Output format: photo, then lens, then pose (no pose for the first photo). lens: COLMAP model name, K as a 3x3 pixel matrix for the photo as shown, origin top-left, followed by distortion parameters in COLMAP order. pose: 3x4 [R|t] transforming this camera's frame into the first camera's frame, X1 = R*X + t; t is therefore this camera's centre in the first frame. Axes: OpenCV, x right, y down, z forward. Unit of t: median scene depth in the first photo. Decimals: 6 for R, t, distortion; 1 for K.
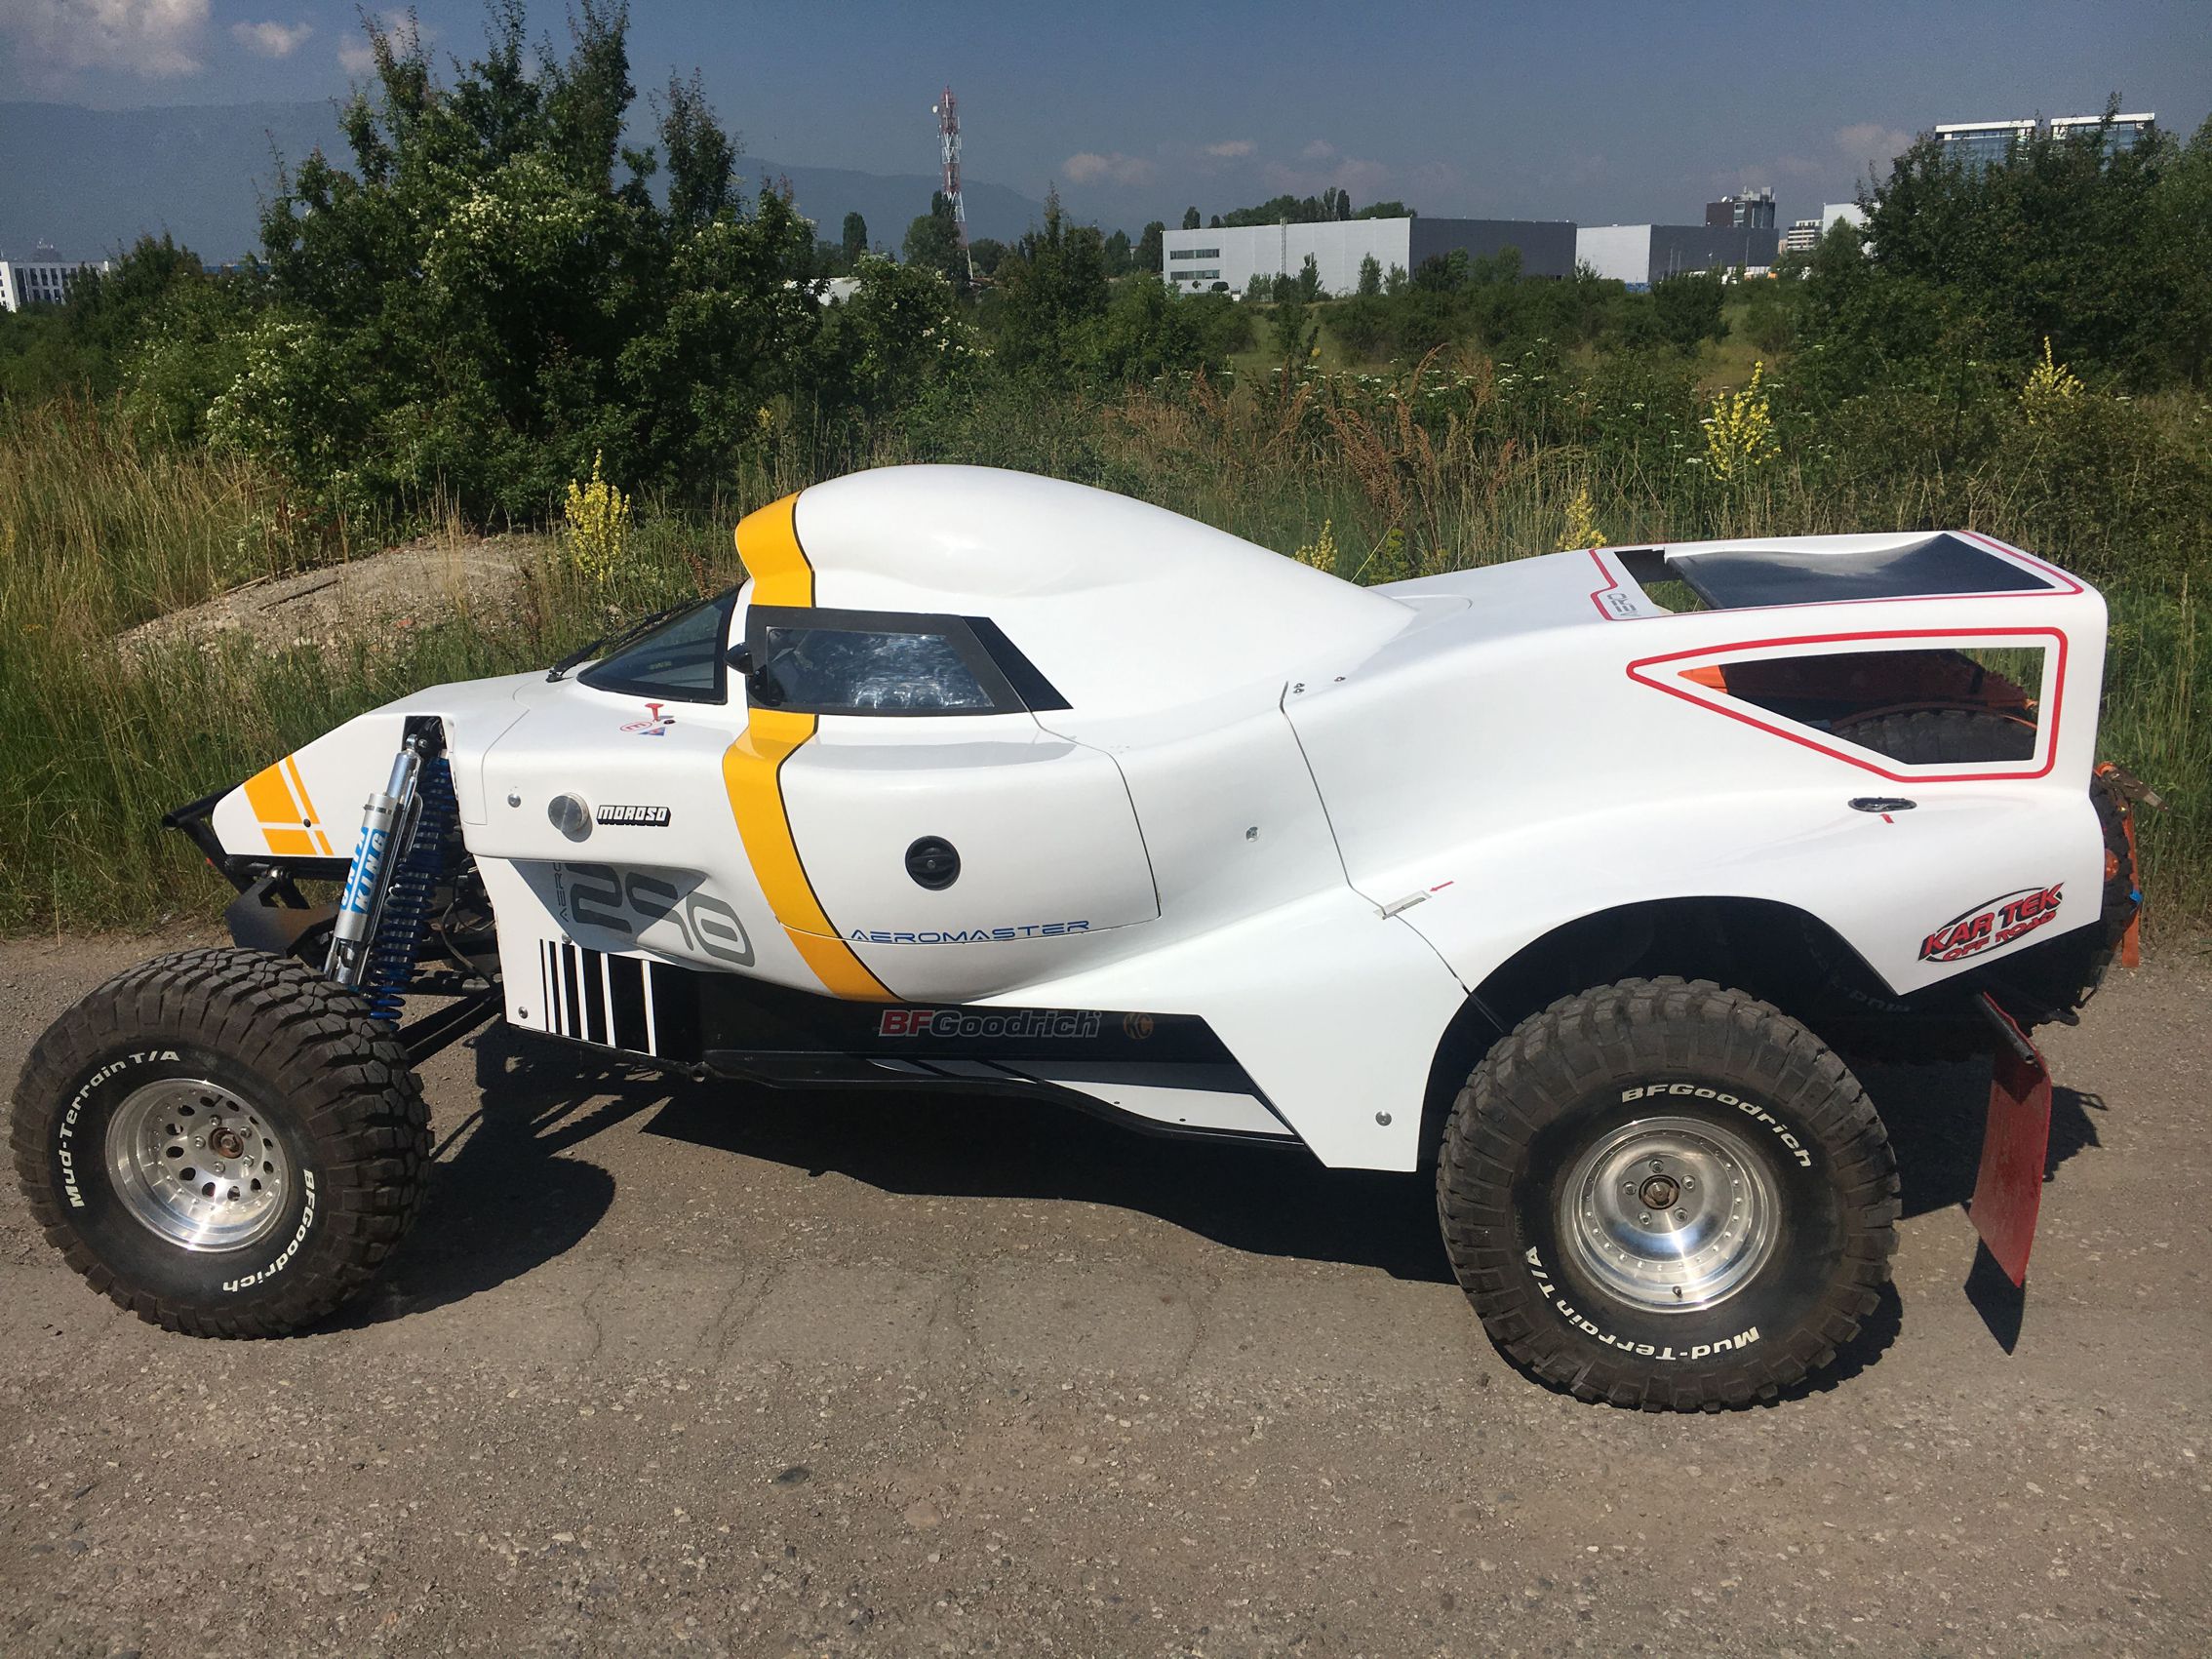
lens RADIAL K [[1974.6, 0, 1111.2], [0, 1974.6, 807.4], [0, 0, 1]] dist [0.064257, -0.081325]
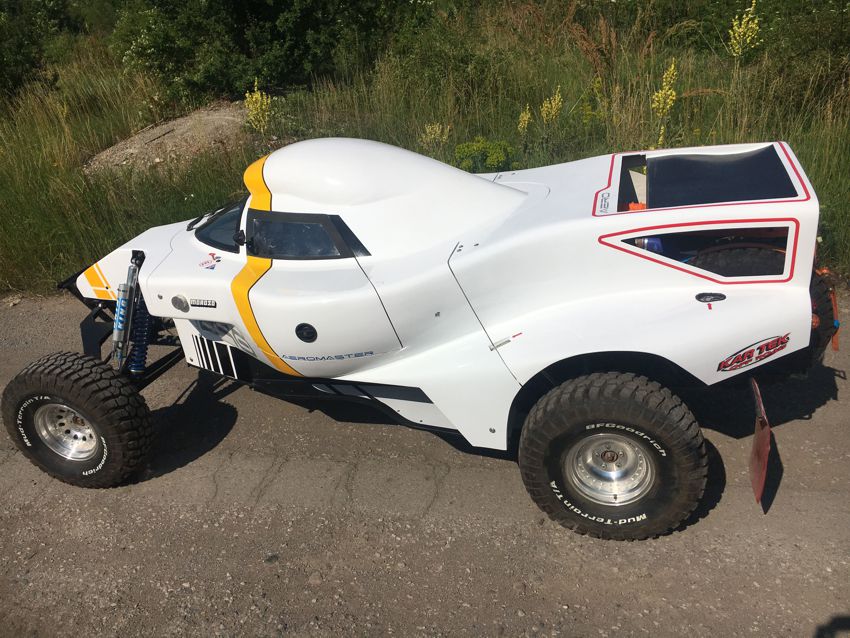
lens RADIAL K [[758.8, 0, 424.3], [0, 758.8, 317.4], [0, 0, 1]] dist [0.064257, -0.081325]
pose [[0.988245, -0.018781, -0.151719, 0.192576], [0.051238, 0.975715, 0.212965, -0.178504], [0.144035, -0.218235, 0.965208, 0.102643]]
